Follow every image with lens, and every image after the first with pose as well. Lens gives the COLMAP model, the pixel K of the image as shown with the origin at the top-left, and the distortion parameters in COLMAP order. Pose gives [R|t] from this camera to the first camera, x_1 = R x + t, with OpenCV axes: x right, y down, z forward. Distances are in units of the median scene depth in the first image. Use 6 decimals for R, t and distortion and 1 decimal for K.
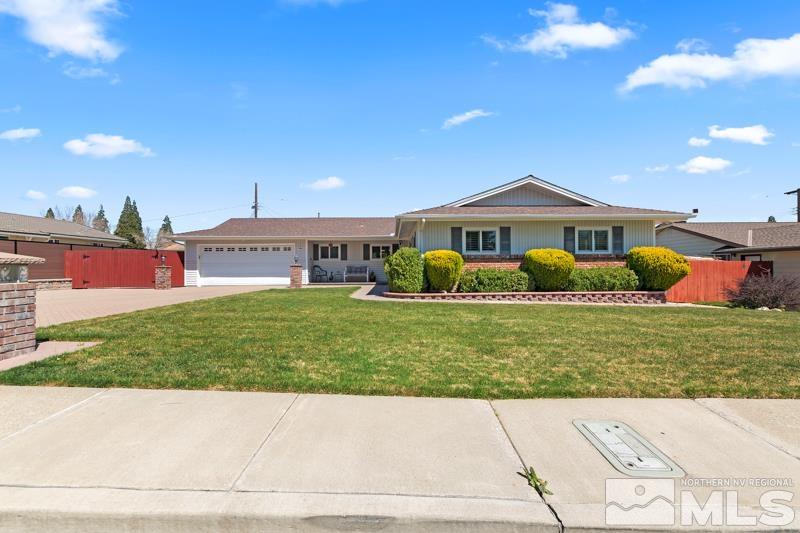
lens RADIAL K [[344.3, 0, 400.0], [0, 344.3, 266.5], [0, 0, 1]] dist [0.000130, 0.000014]
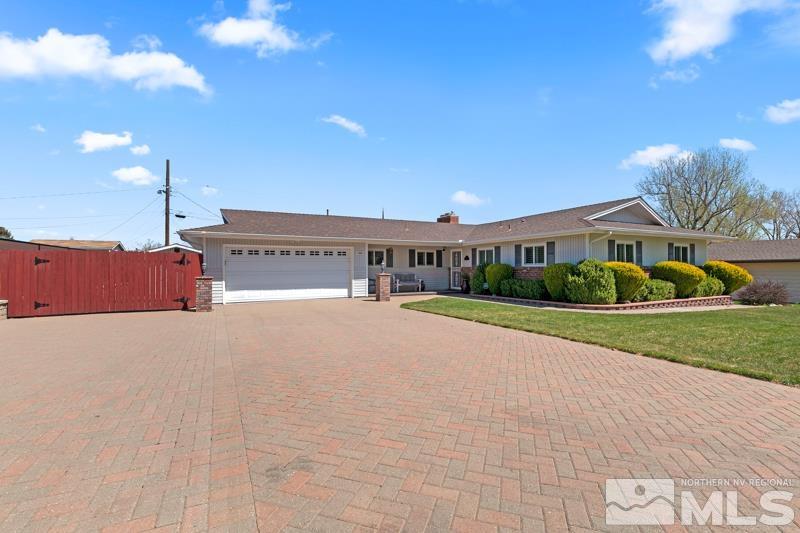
lens RADIAL K [[352.1, 0, 400.0], [0, 352.1, 266.5], [0, 0, 1]] dist [0.000955, 0.000056]
pose [[0.904460, 0.004654, 0.426533, -0.562793], [-0.002043, 0.999976, -0.006578, -0.015252], [-0.426554, 0.005078, 0.904448, 0.189567]]
